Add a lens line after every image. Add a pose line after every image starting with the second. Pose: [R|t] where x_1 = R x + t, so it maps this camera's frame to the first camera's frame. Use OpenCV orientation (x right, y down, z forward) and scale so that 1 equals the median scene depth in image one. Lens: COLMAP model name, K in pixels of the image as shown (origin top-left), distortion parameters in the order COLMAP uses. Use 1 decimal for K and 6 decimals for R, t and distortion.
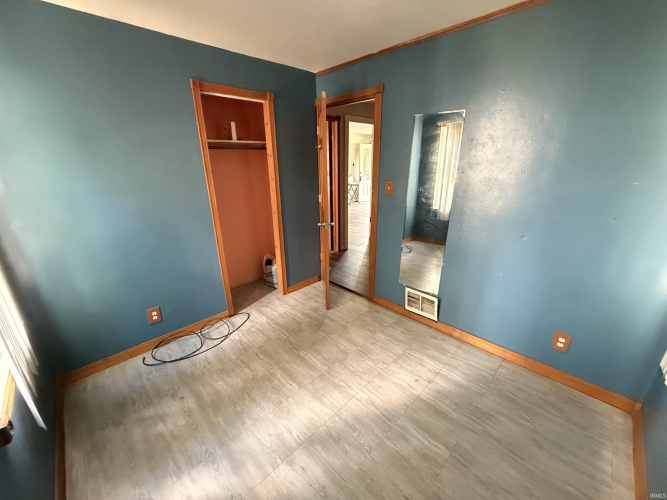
lens RADIAL K [[266.4, 0, 333.5], [0, 266.4, 250.0], [0, 0, 1]] dist [-0.001314, 0.000183]
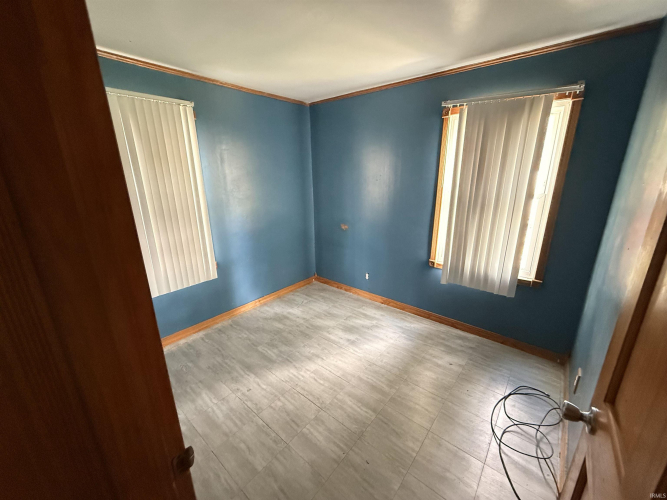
lens RADIAL K [[266.4, 0, 333.5], [0, 266.4, 250.0], [0, 0, 1]] dist [-0.001314, 0.000183]
pose [[-0.995833, 0.047234, -0.078013, 0.043687], [-0.005261, 0.824245, 0.566209, -0.569012], [0.091046, 0.564260, -0.820562, 1.652827]]
